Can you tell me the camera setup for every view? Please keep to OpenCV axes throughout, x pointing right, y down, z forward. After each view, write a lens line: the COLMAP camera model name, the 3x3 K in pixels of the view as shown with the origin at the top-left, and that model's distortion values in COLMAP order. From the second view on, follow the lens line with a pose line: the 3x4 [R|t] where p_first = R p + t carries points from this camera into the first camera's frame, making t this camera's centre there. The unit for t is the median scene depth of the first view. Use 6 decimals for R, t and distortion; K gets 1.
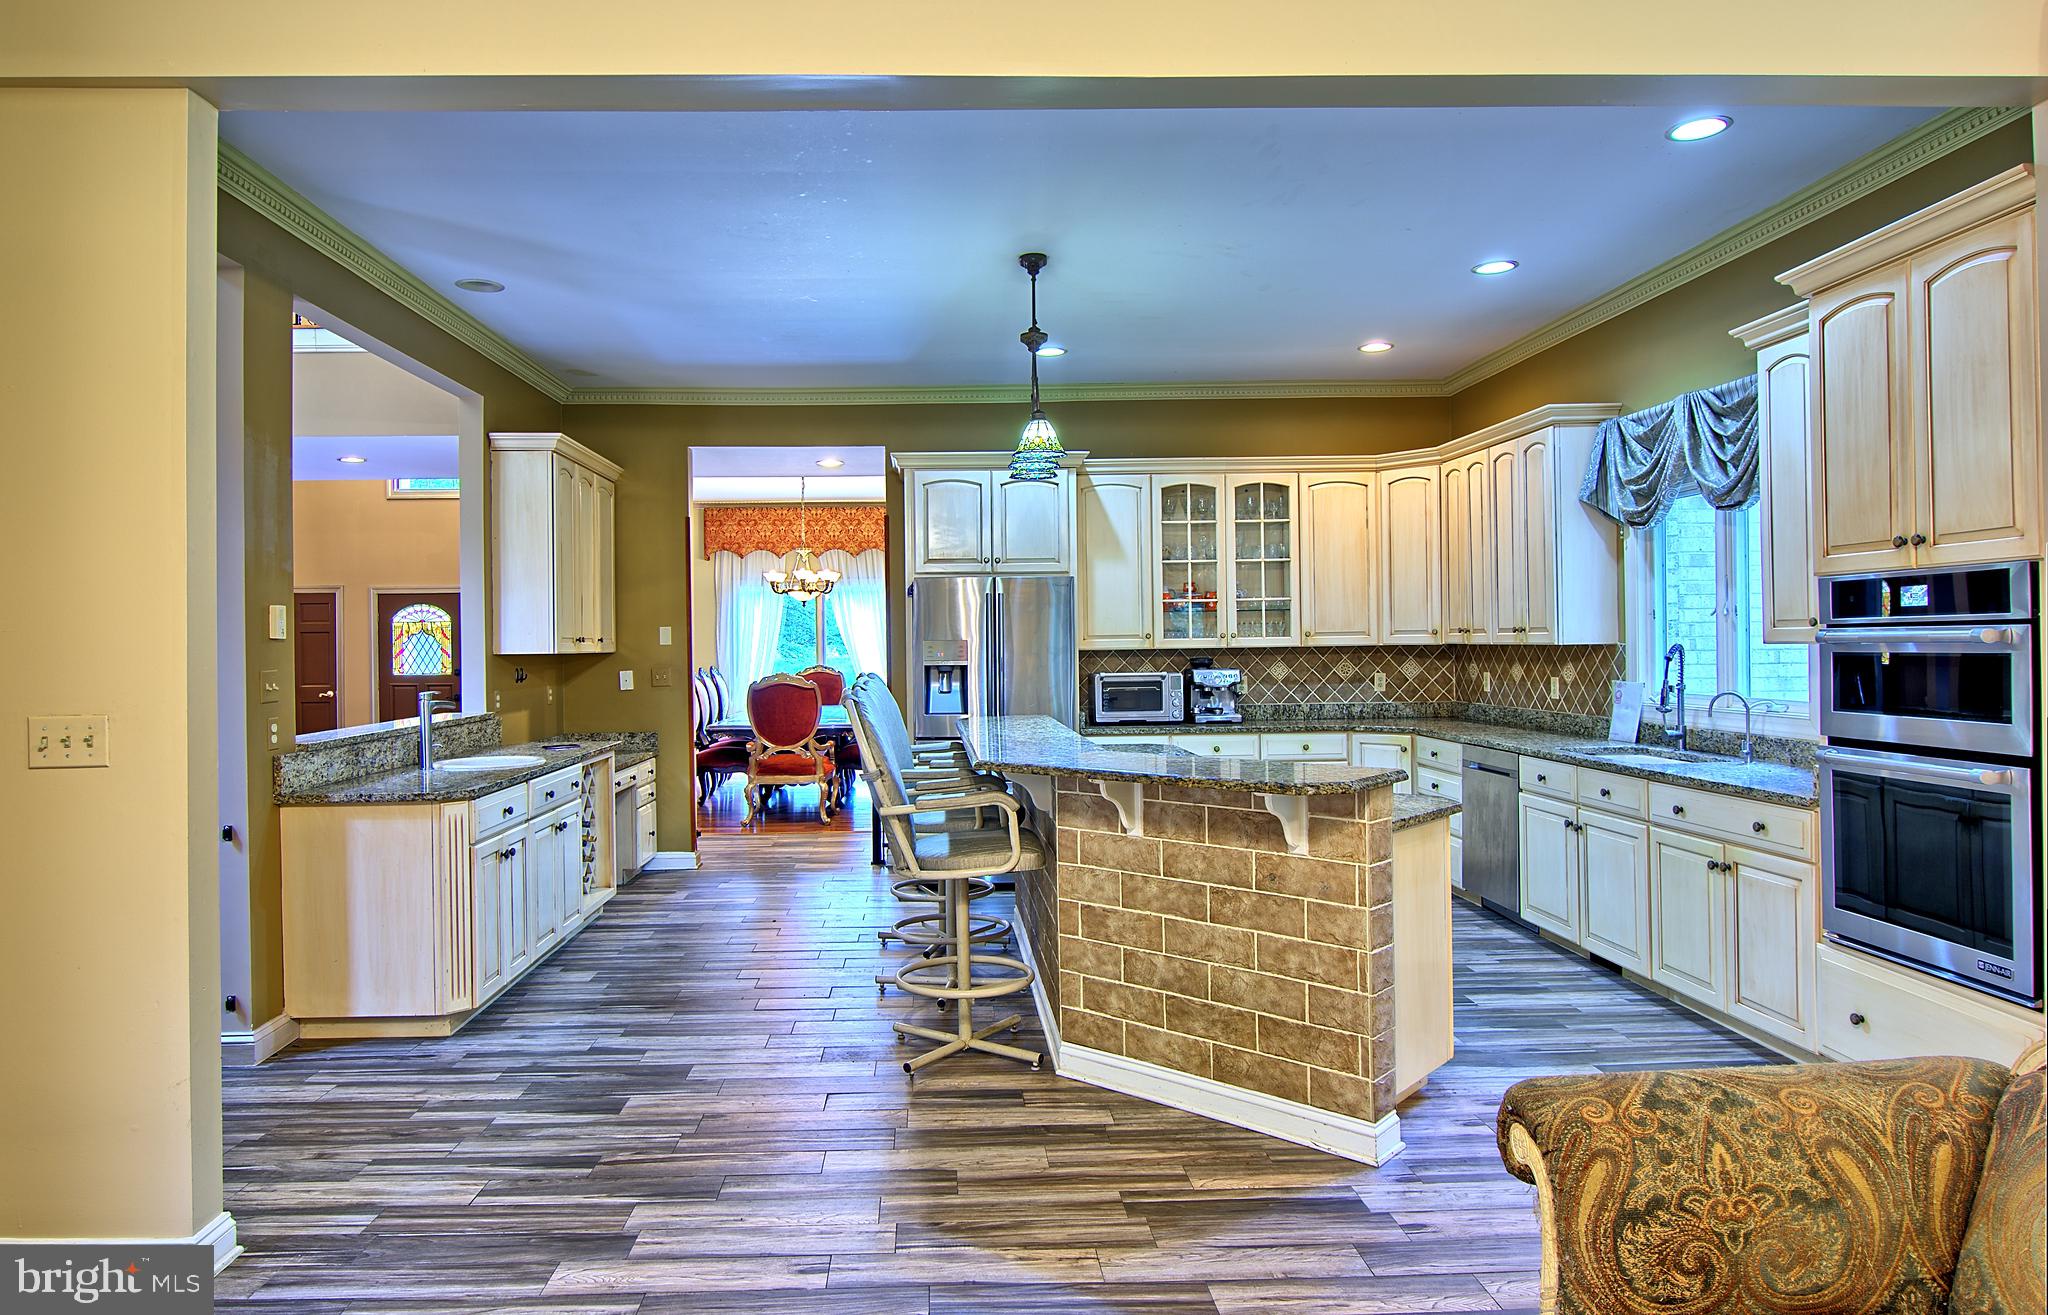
lens RADIAL K [[1277.3, 0, 1024.0], [0, 1277.3, 657.5], [0, 0, 1]] dist [0.049821, 0.001637]
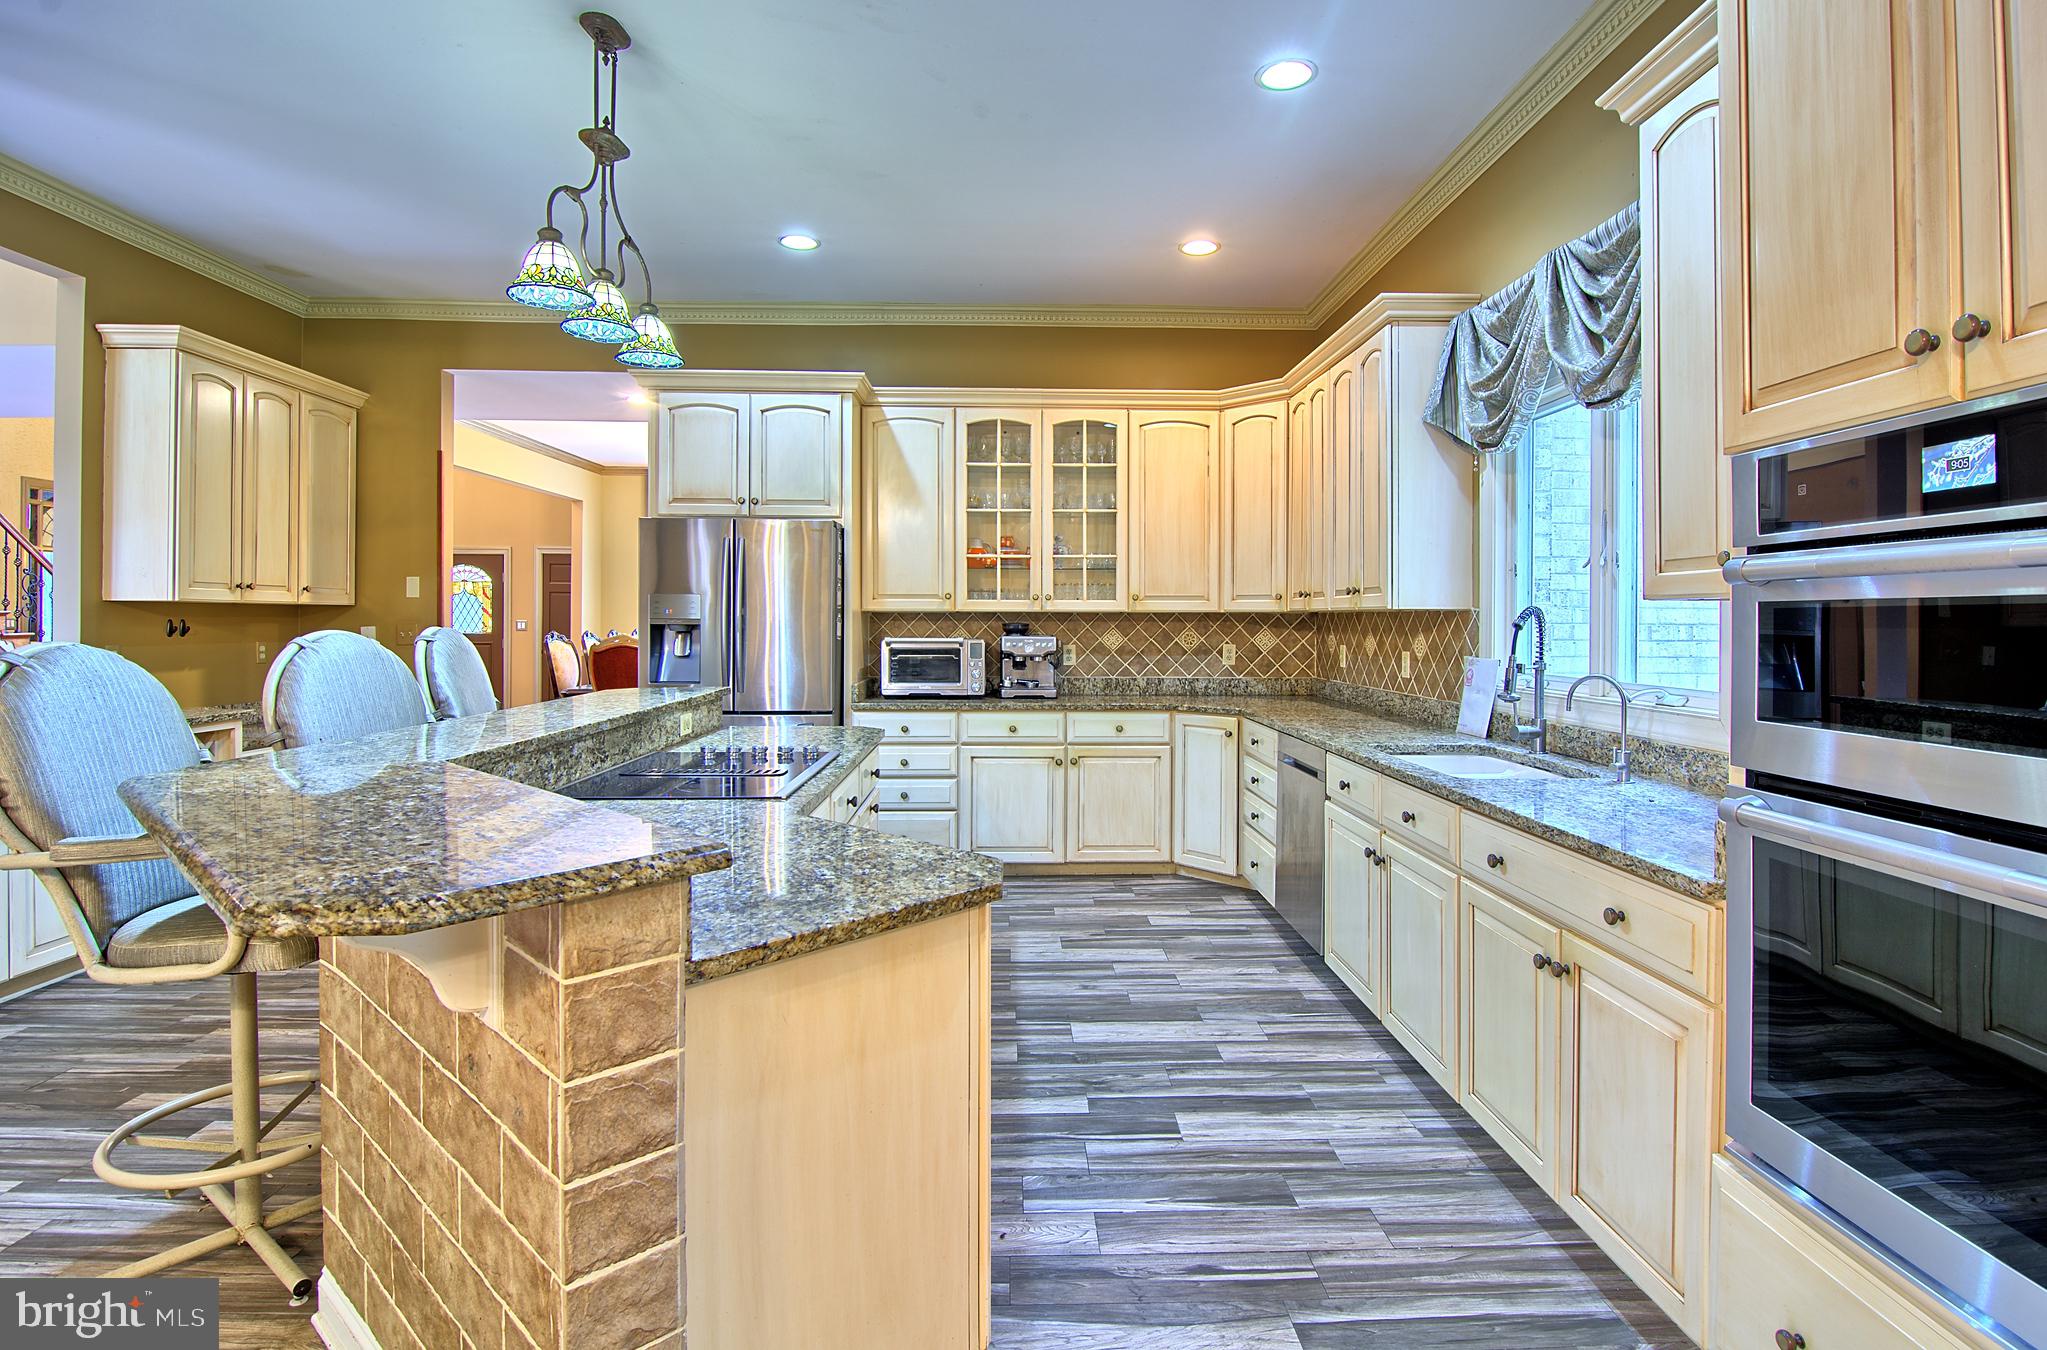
lens RADIAL K [[1056.1, 0, 1027.4], [0, 1056.1, 639.3], [0, 0, 1]] dist [0.020771, -0.001261]
pose [[0.999195, 0.017830, -0.035929, 0.227858], [-0.017560, 0.999815, 0.007825, 0.007616], [0.036062, -0.007188, 0.999324, 0.372139]]
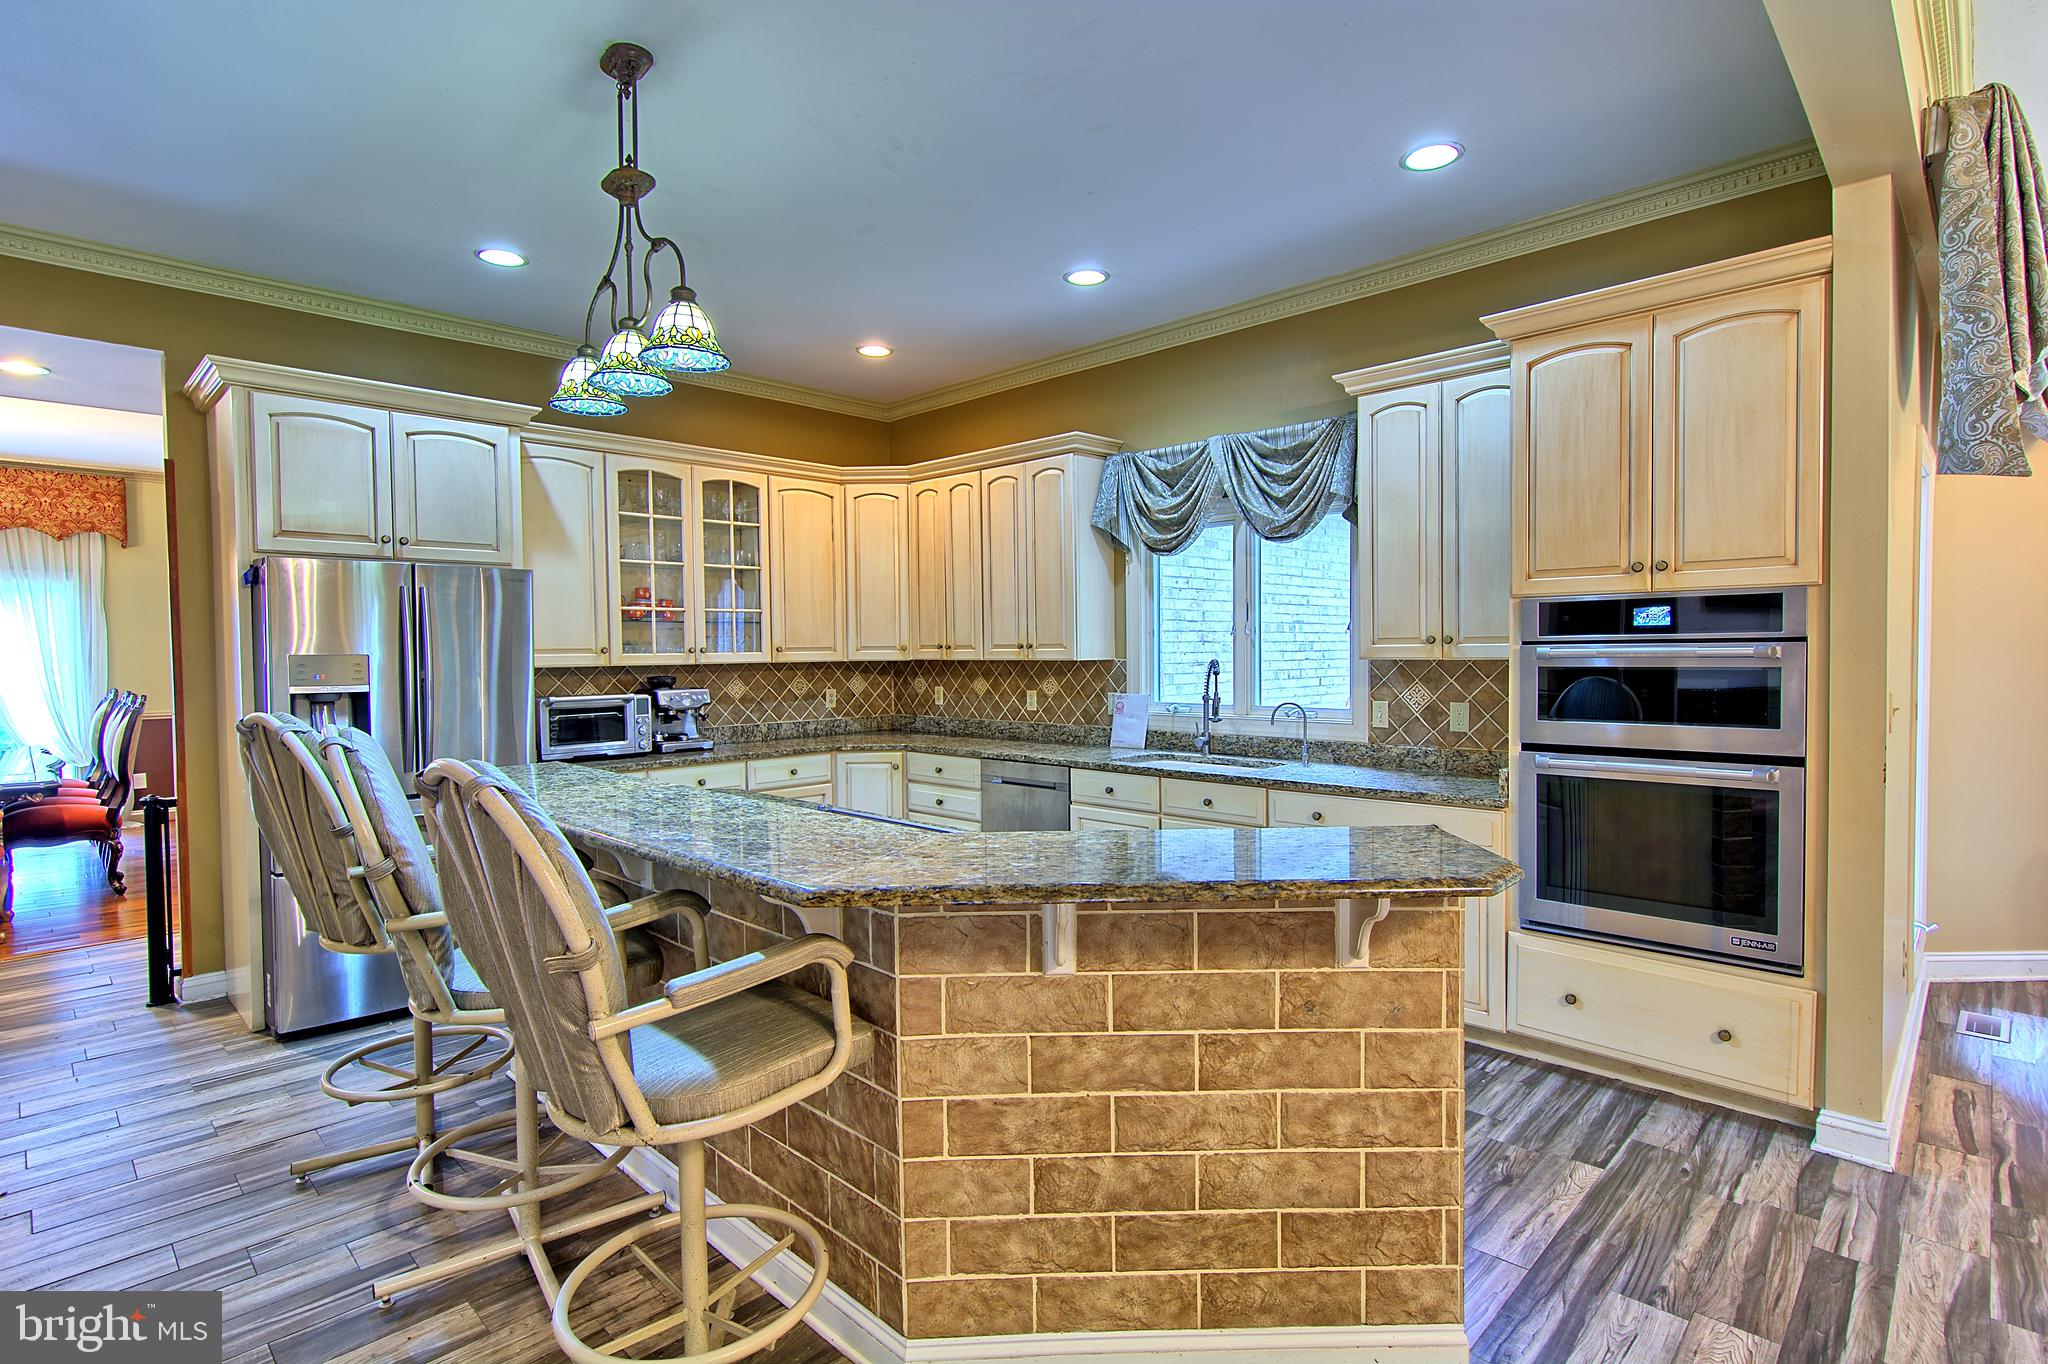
lens RADIAL K [[1005.4, 0, 1082.2], [0, 1005.4, 657.8], [0, 0, 1]] dist [-0.001065, 0.000489]
pose [[0.731442, -0.000055, 0.681904, -0.151839], [0.008217, 0.999928, -0.008734, -0.005014], [-0.681854, 0.011991, 0.731390, 0.412582]]
